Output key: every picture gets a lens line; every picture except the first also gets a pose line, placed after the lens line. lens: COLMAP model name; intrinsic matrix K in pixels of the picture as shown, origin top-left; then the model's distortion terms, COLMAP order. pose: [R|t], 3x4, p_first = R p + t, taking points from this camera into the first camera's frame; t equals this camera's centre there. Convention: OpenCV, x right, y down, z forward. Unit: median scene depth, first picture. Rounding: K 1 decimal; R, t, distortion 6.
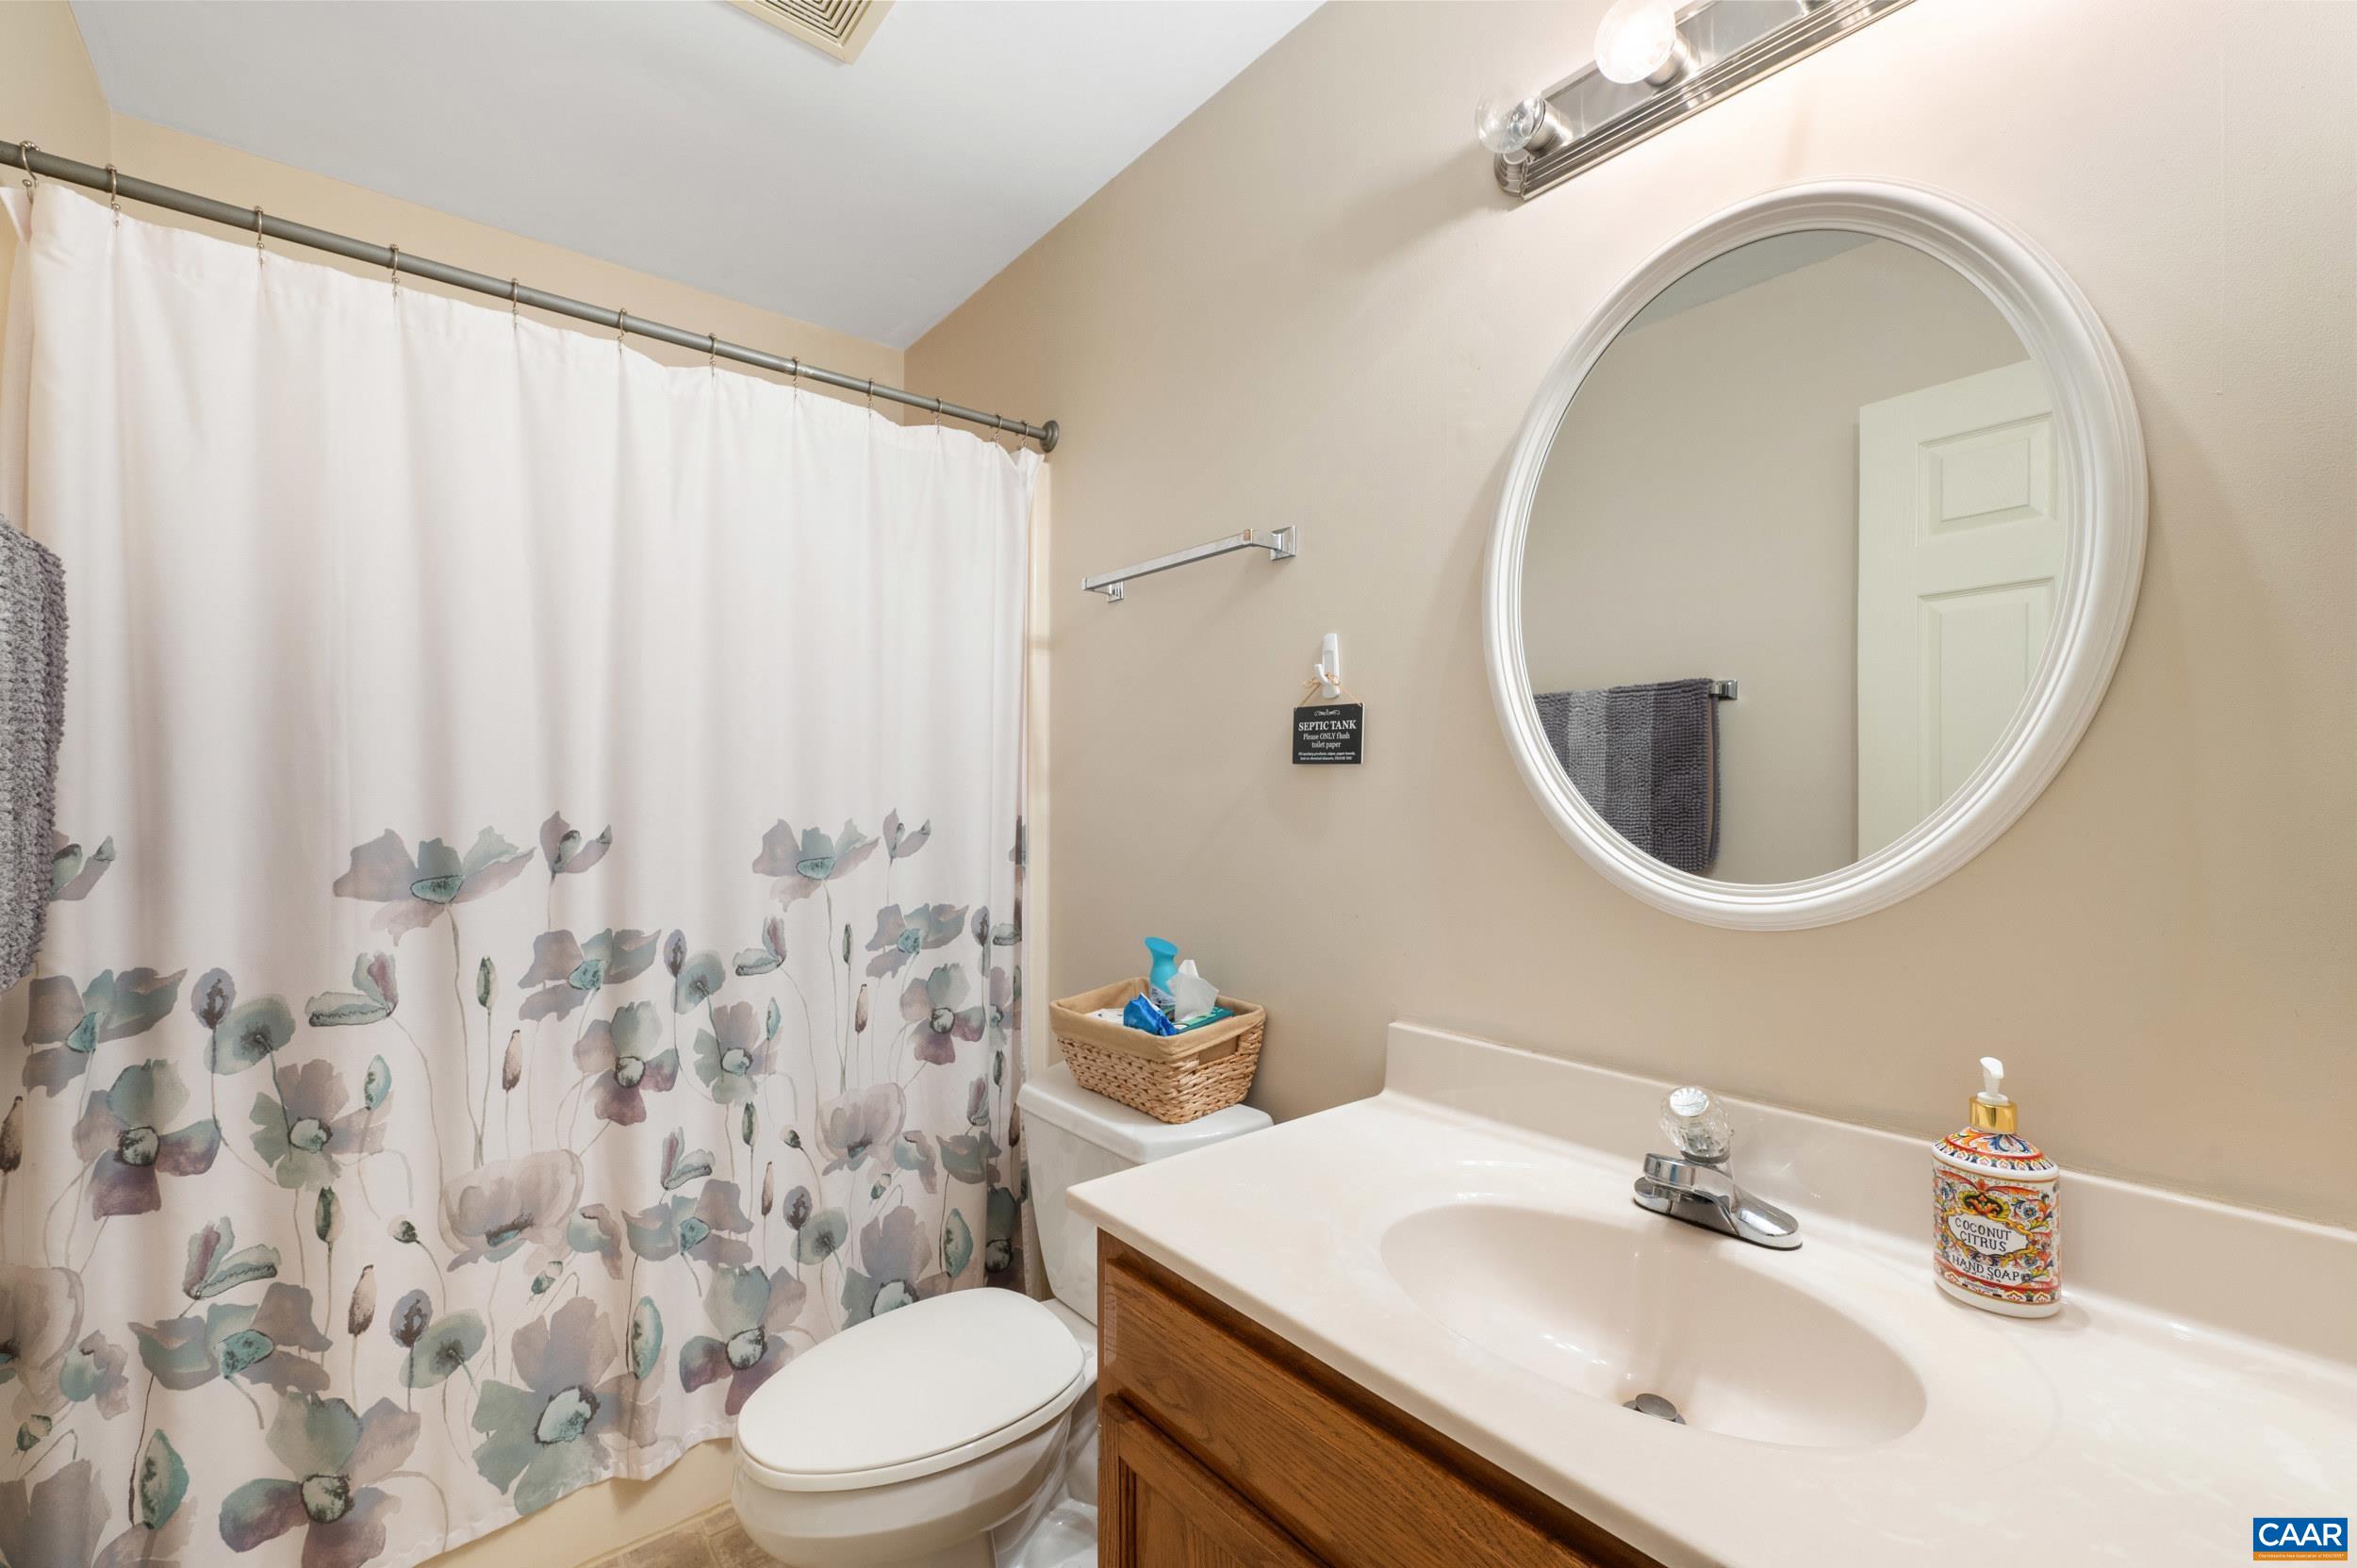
lens RADIAL K [[990.8, 0, 1165.4], [0, 990.8, 786.0], [0, 0, 1]] dist [-0.016459, -0.000098]
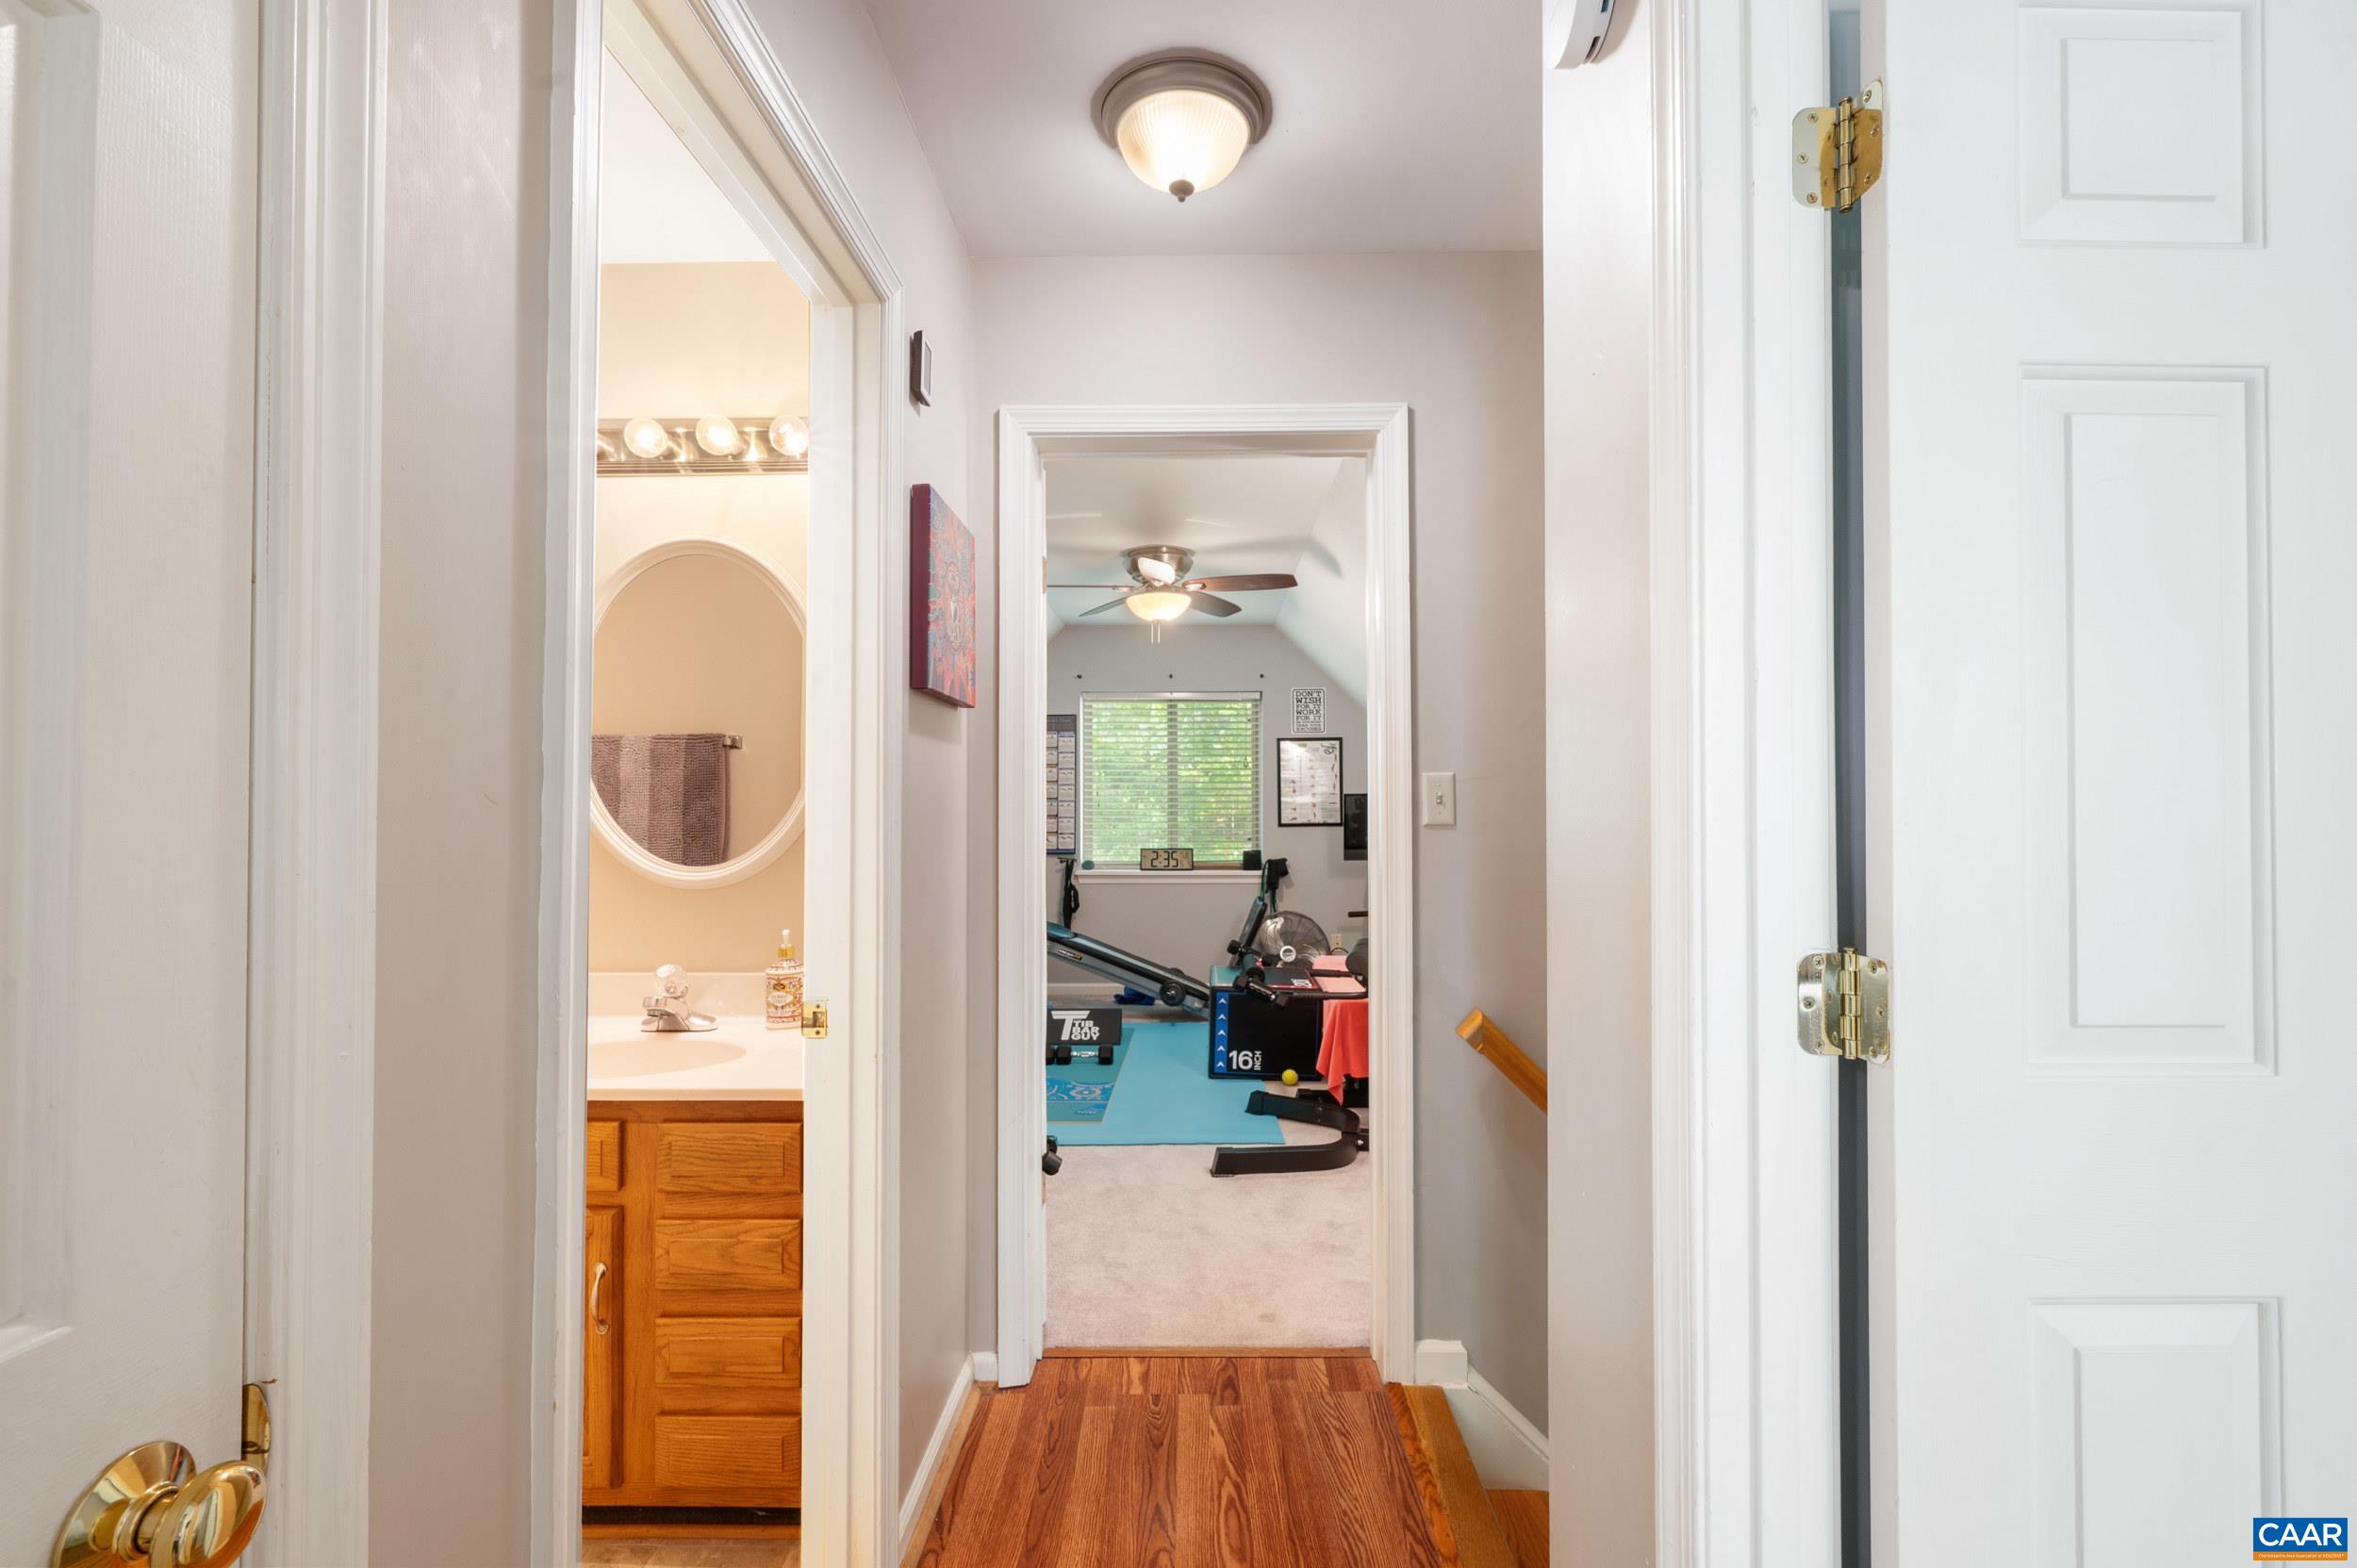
lens RADIAL K [[1079.1, 0, 1167.9], [0, 1079.1, 787.7], [0, 0, 1]] dist [0.003072, 0.000192]
pose [[0.665525, 0.009283, 0.746318, -0.185483], [-0.002943, 0.999948, -0.009813, -0.017469], [-0.746370, 0.004334, 0.665518, -0.521196]]
